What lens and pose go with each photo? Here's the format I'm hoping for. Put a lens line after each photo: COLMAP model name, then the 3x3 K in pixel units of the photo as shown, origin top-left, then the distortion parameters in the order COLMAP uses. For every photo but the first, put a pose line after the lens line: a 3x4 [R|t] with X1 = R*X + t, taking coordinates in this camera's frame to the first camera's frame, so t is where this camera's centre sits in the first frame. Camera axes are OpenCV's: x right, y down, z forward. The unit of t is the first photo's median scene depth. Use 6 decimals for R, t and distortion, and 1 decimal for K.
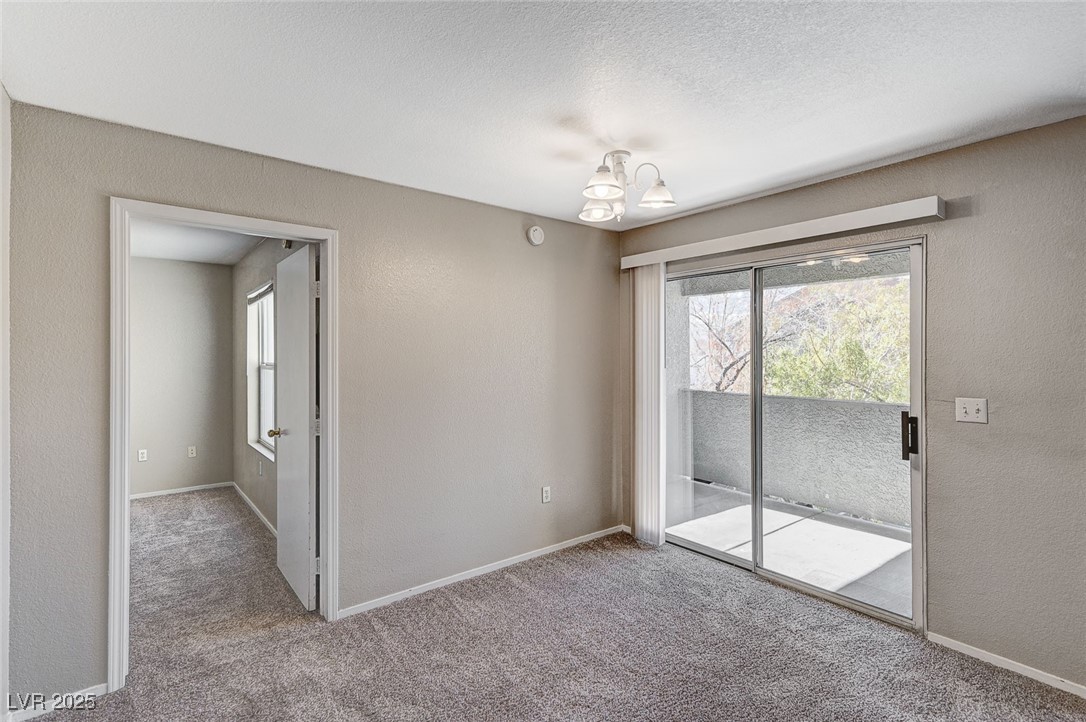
lens RADIAL K [[519.5, 0, 545.3], [0, 519.5, 357.1], [0, 0, 1]] dist [0.018452, 0.000353]
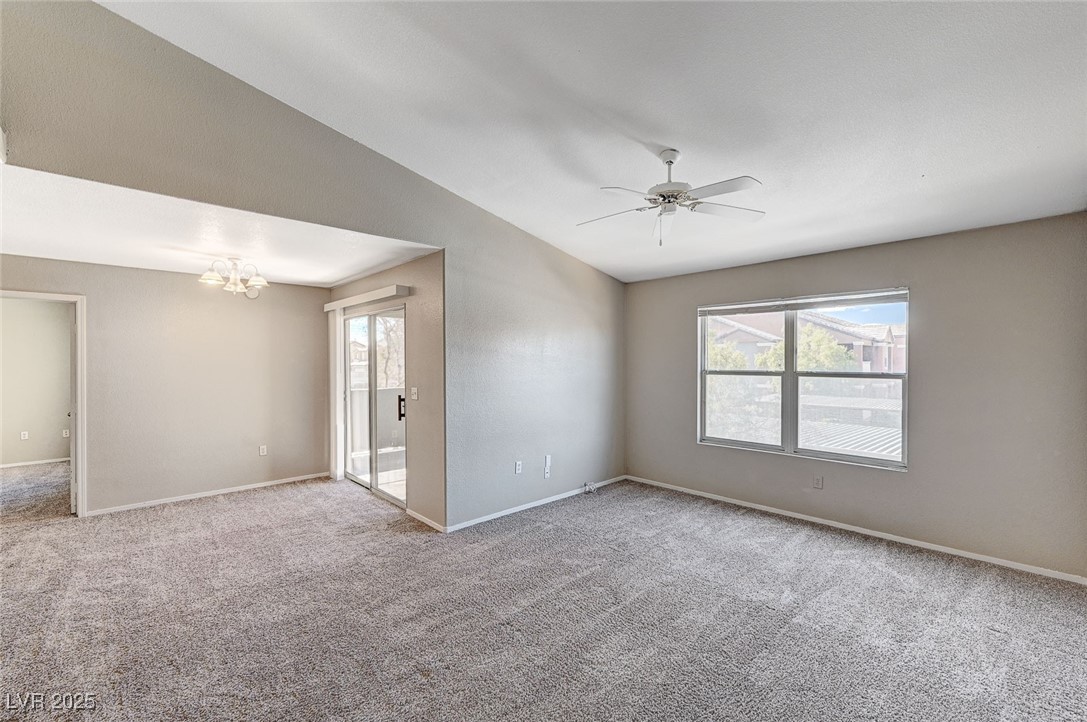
lens RADIAL K [[446.7, 0, 542.5], [0, 446.7, 364.5], [0, 0, 1]] dist [-0.001882, 0.000263]
pose [[0.996282, -0.006237, 0.085929, 0.989541], [0.005846, 0.999971, 0.004802, -0.011017], [-0.085956, -0.004281, 0.996290, -0.615721]]
